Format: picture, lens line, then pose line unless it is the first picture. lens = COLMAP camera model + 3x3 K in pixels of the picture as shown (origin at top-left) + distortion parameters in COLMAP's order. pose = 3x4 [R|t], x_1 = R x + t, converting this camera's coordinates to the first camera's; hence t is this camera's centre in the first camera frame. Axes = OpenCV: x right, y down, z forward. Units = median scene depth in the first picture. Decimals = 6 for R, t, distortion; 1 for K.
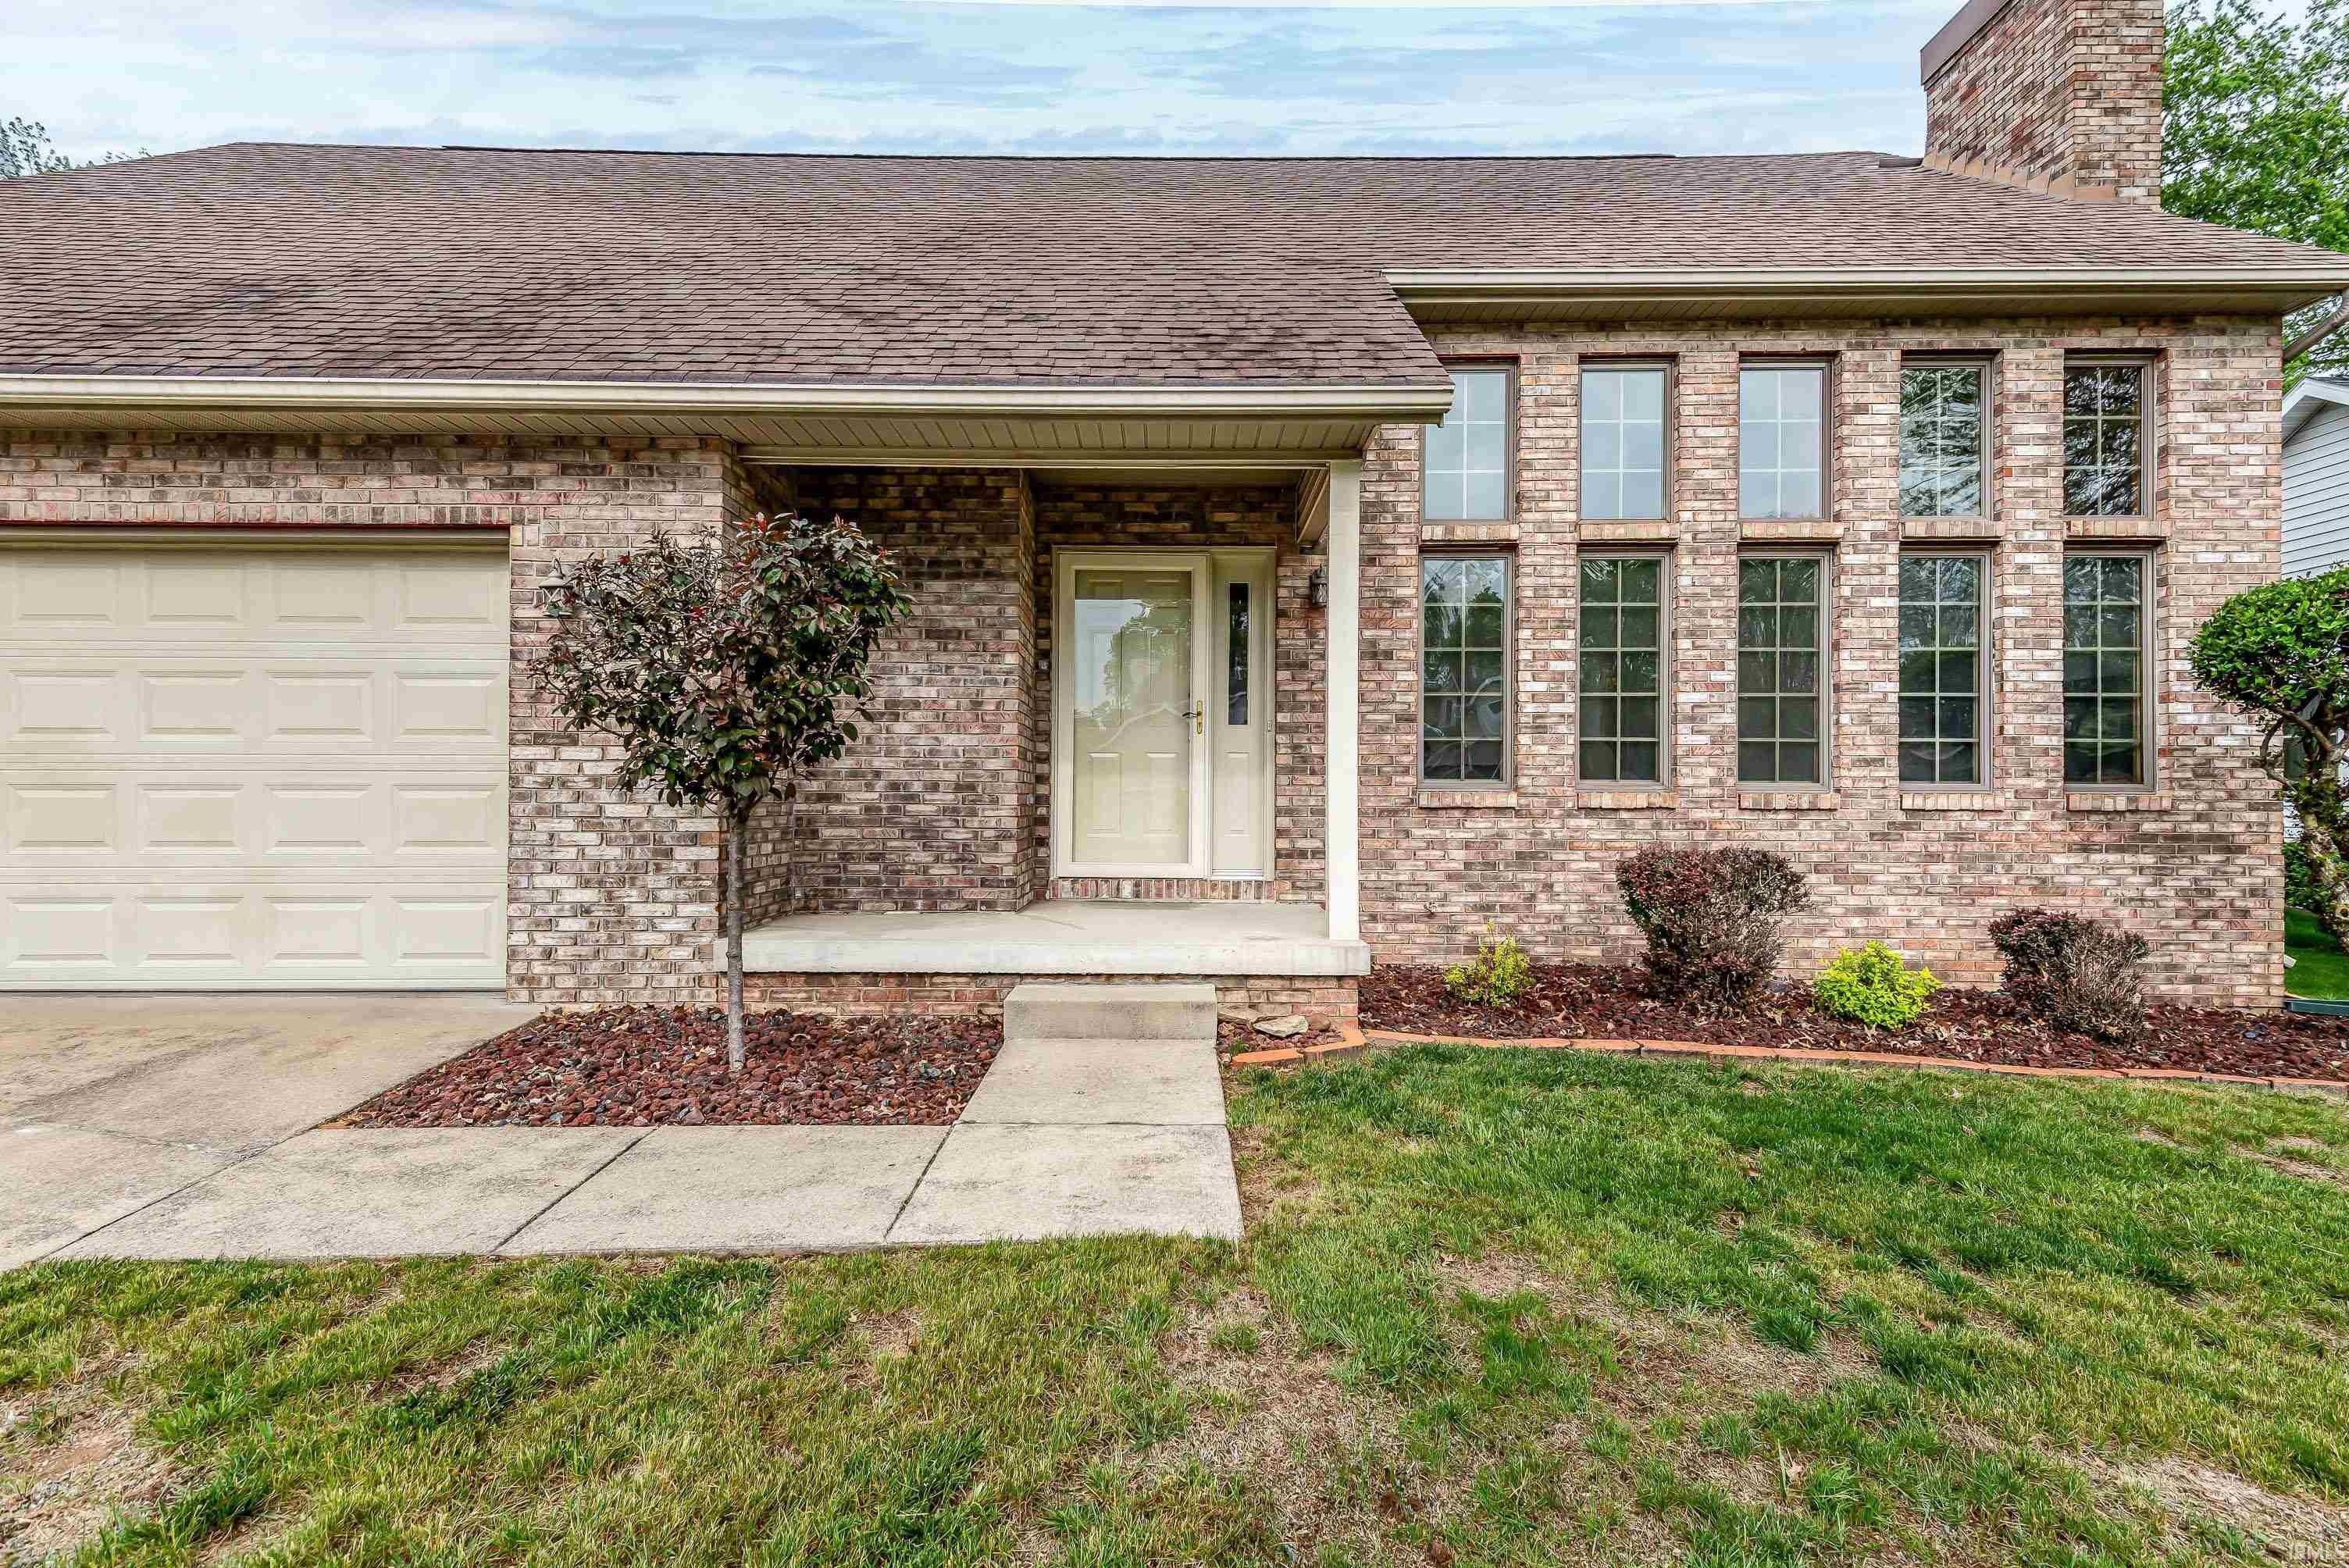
lens RADIAL K [[1252.0, 0, 1109.9], [0, 1252.0, 775.4], [0, 0, 1]] dist [0.026444, -0.009120]
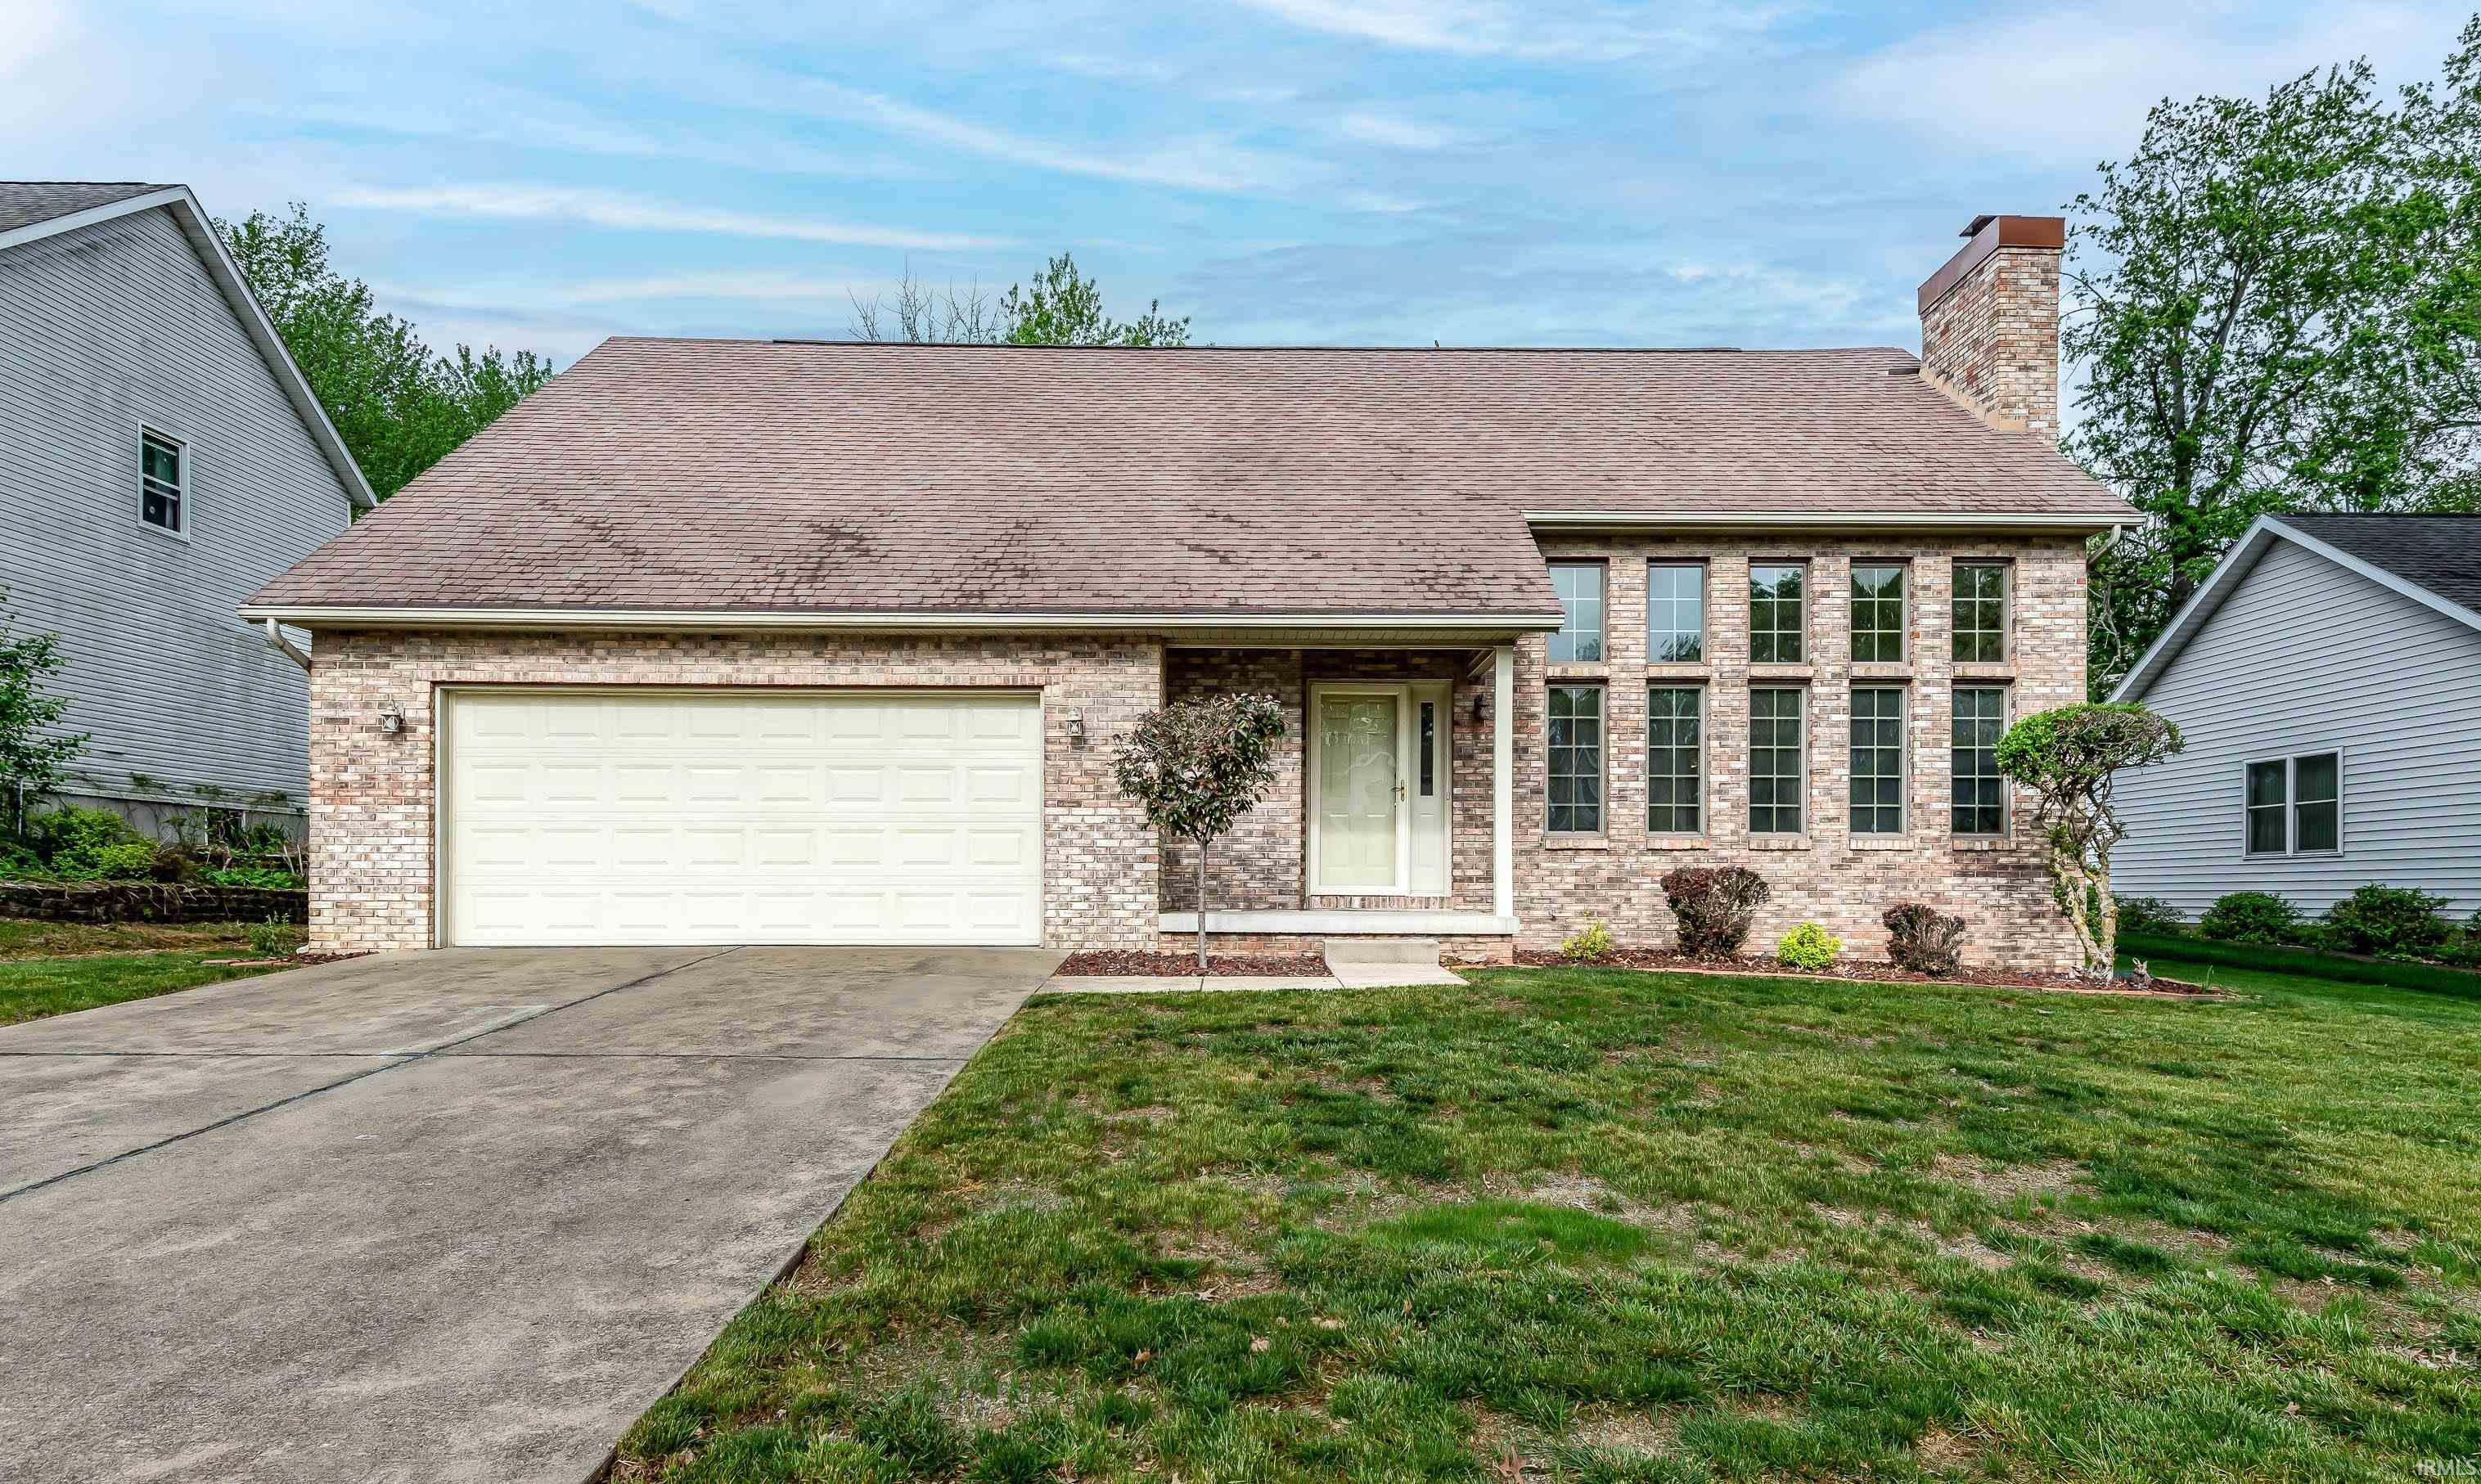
lens RADIAL K [[1813.8, 0, 1108.3], [0, 1813.8, 874.7], [0, 0, 1]] dist [0.002971, -0.000957]
pose [[0.999952, -0.000612, 0.009784, -0.317893], [0.000585, 0.999996, 0.002808, 0.051331], [-0.009786, -0.002803, 0.999948, -1.246917]]
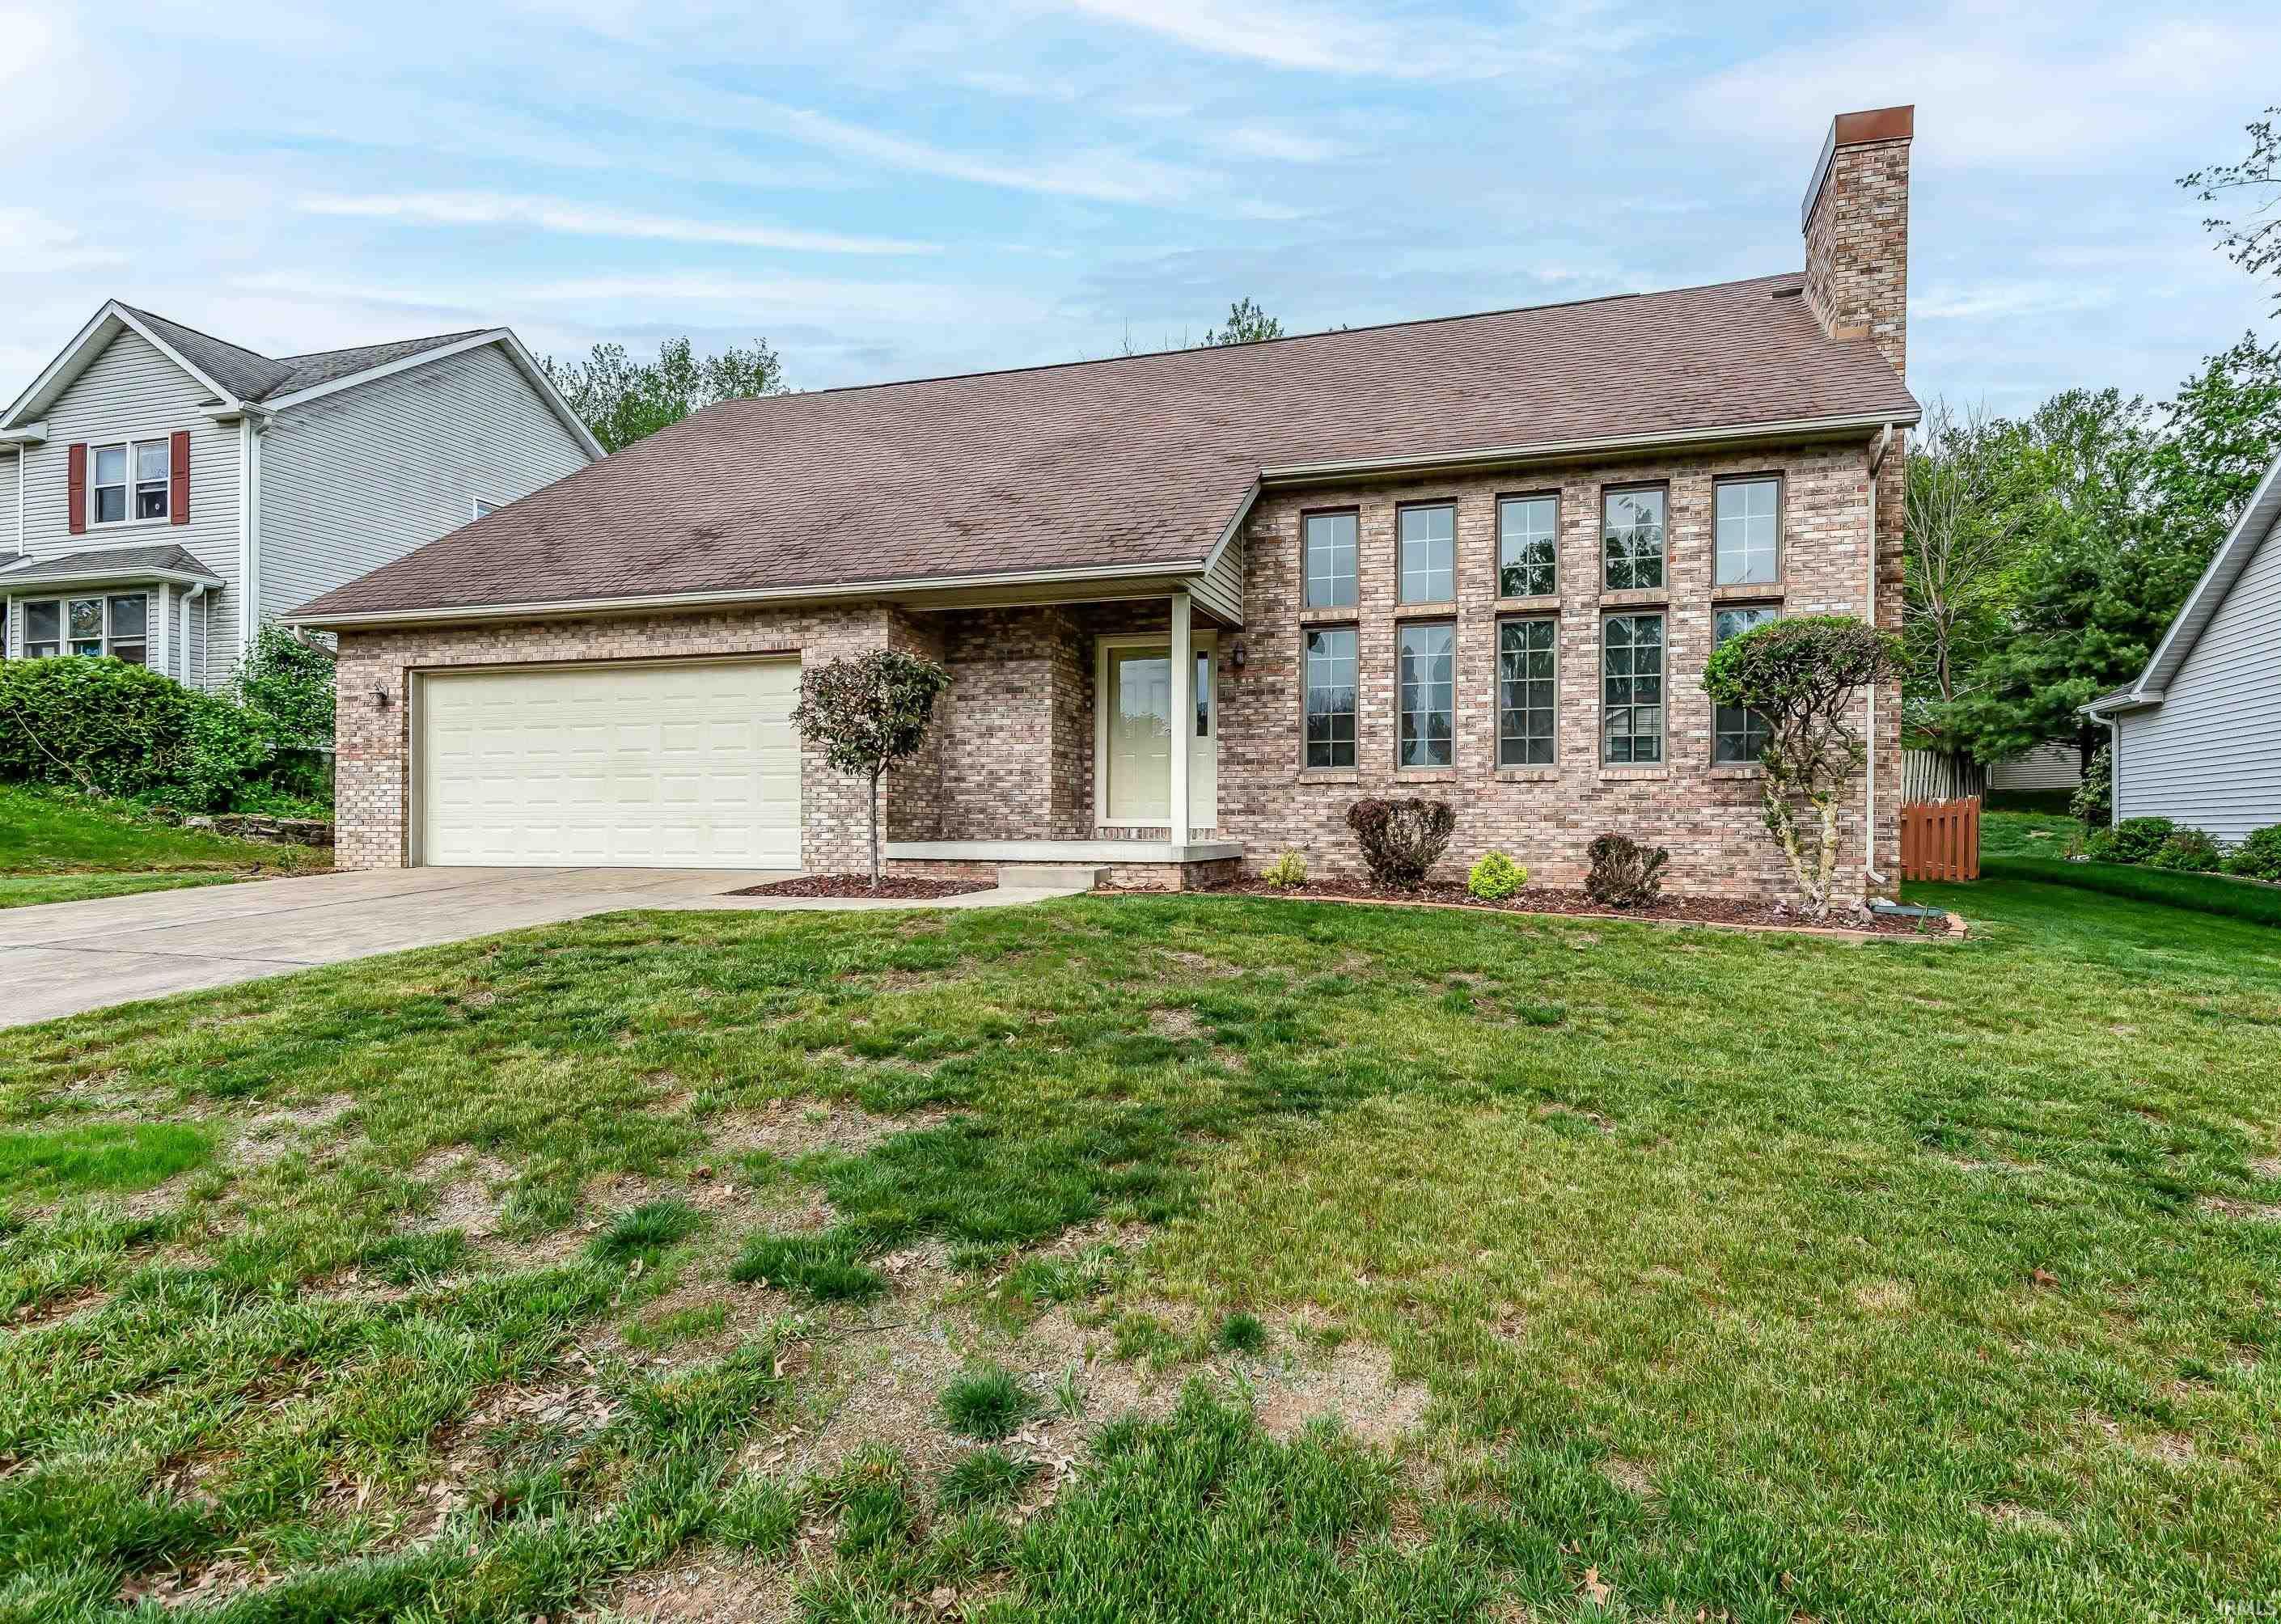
lens RADIAL K [[1390.1, 0, 1141.3], [0, 1390.1, 826.7], [0, 0, 1]] dist [0.007484, -0.001399]
pose [[0.942151, -0.002520, -0.335179, 0.667765], [0.004986, 0.999966, 0.006497, 0.070416], [0.335151, -0.007792, 0.942132, -0.803392]]
